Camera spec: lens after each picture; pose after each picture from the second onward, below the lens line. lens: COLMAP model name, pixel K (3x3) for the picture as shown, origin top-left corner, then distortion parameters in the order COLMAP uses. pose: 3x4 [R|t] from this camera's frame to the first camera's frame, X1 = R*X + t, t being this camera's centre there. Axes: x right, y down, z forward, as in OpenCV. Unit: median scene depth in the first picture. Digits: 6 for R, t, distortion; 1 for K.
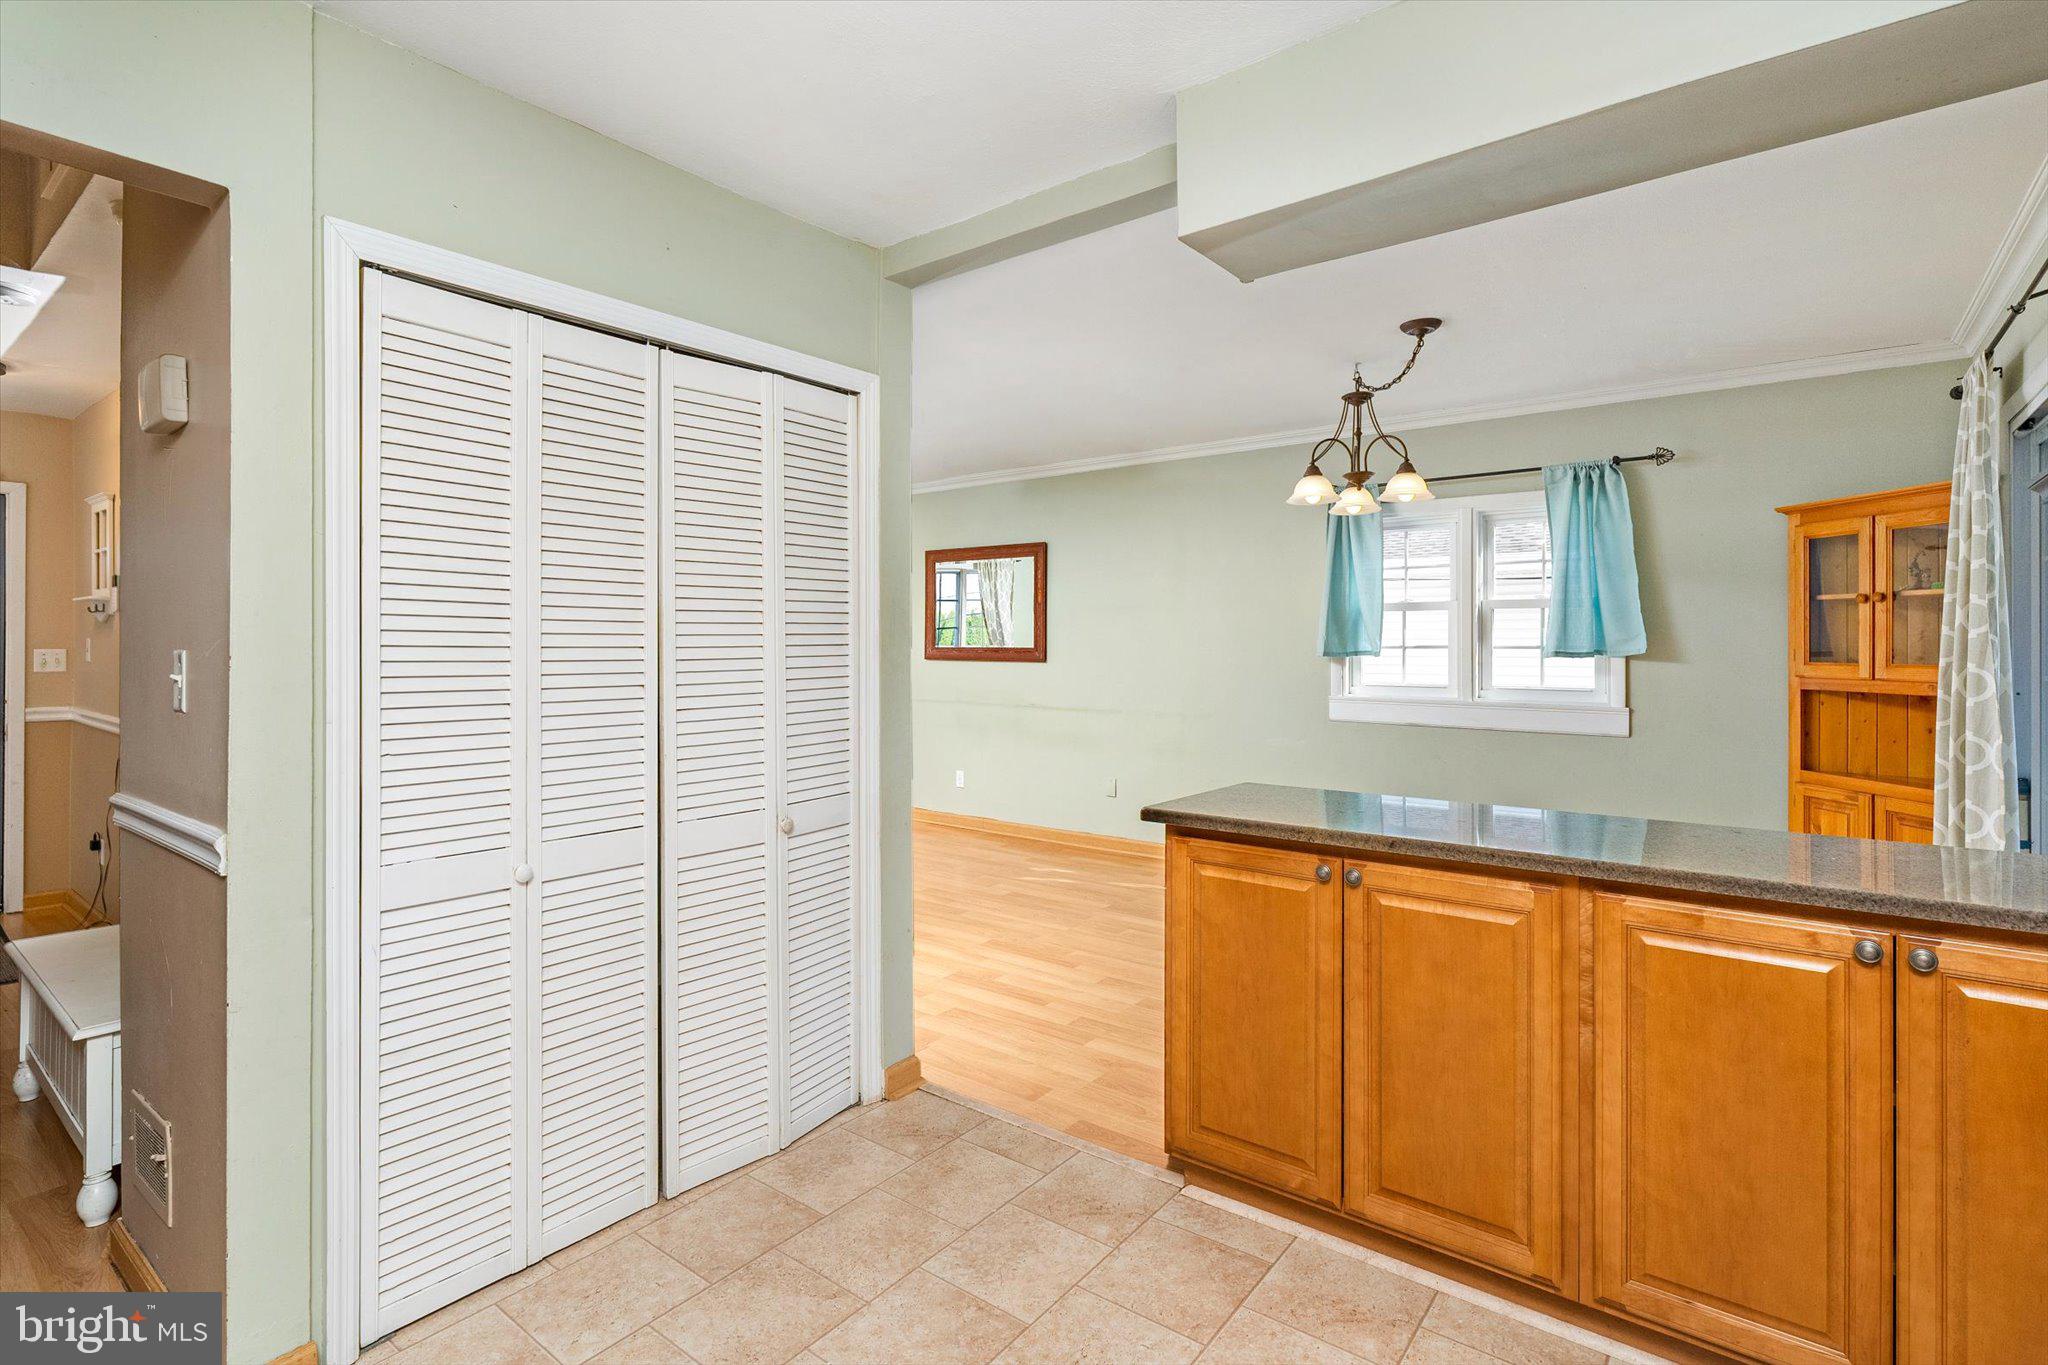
lens RADIAL K [[990.6, 0, 1030.7], [0, 990.6, 642.0], [0, 0, 1]] dist [-0.001137, -0.000127]
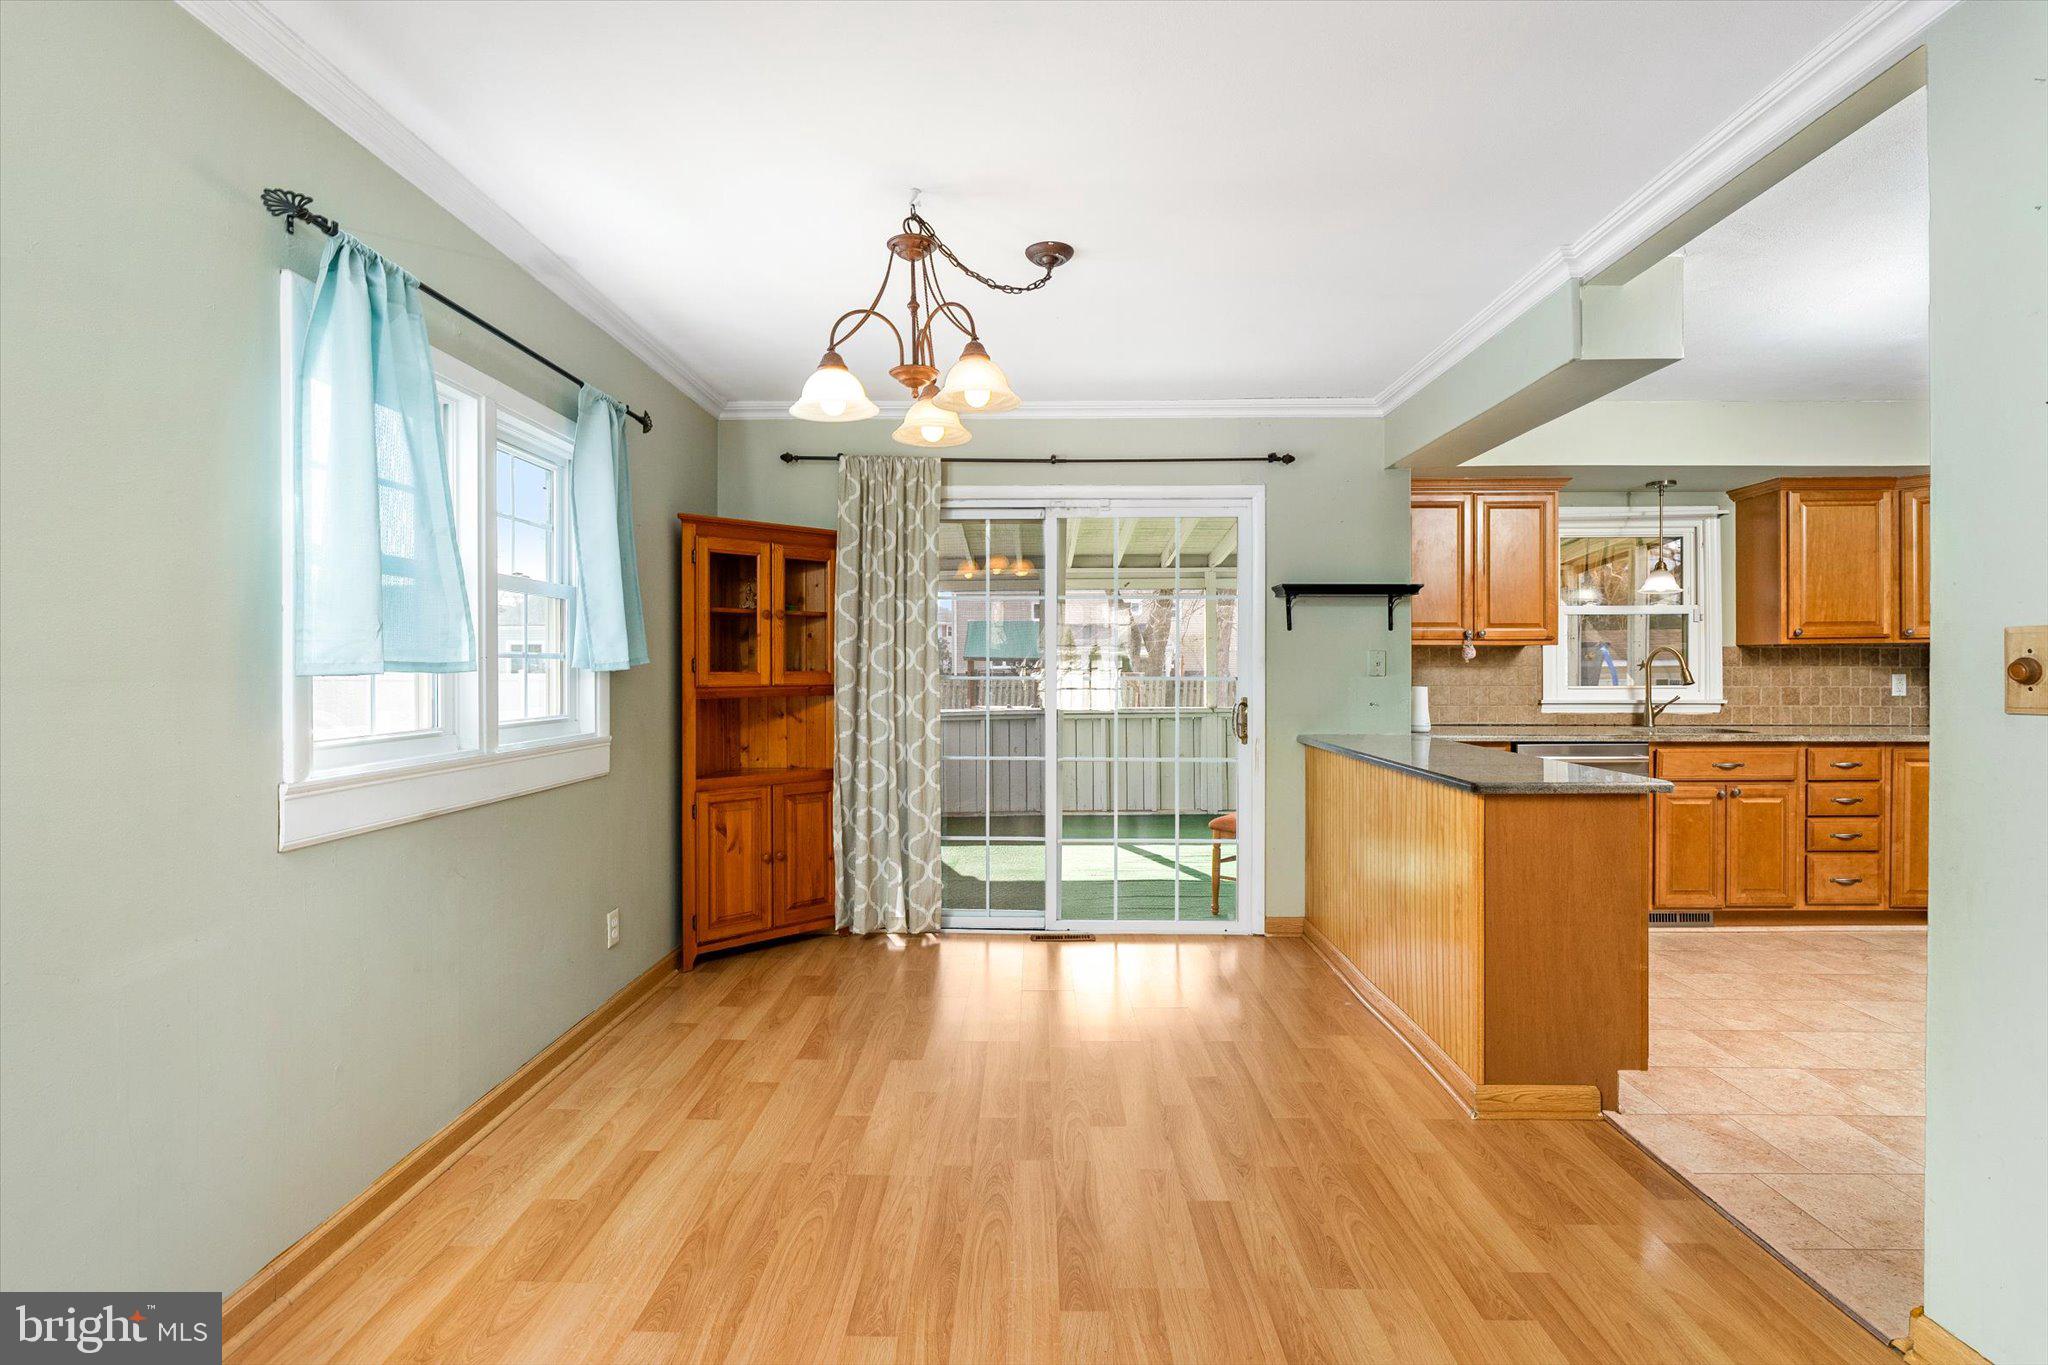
lens RADIAL K [[934.2, 0, 1021.9], [0, 934.2, 669.0], [0, 0, 1]] dist [-0.002560, 0.000169]
pose [[-0.600177, 0.000420, 0.799867, -0.177460], [0.002028, 0.999997, 0.000997, 0.016705], [-0.799865, 0.002220, -0.600176, 1.297579]]
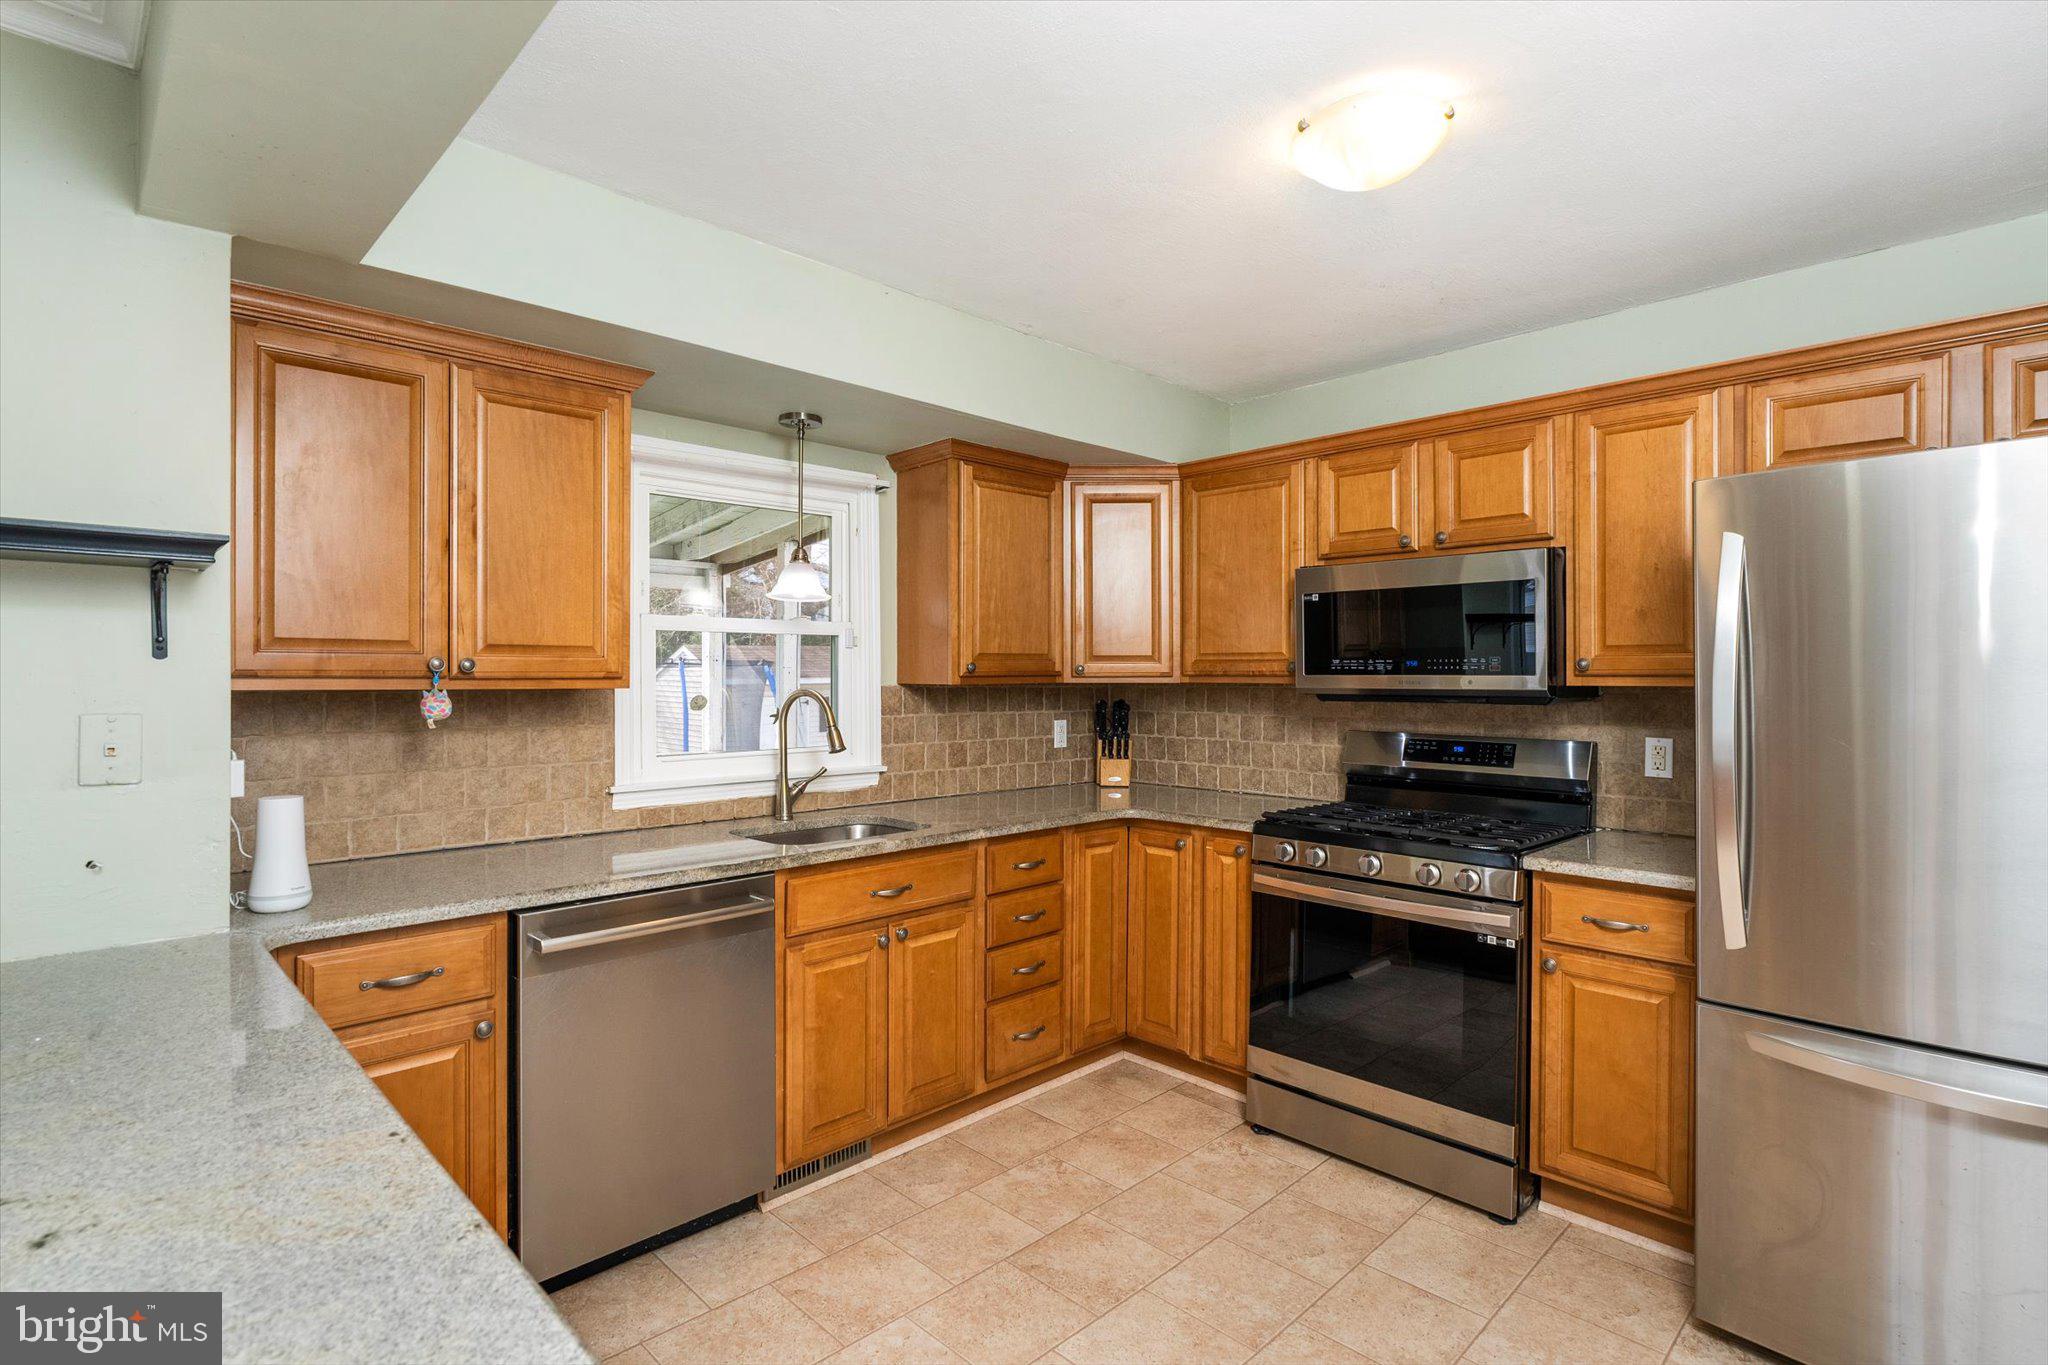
lens RADIAL K [[1002.1, 0, 1029.4], [0, 1002.1, 675.2], [0, 0, 1]] dist [-0.000212, -0.000070]
pose [[-0.991891, 0.001169, 0.127089, 0.006088], [0.000963, 0.999998, -0.001680, -0.017005], [-0.127090, -0.001544, -0.991890, 0.693891]]
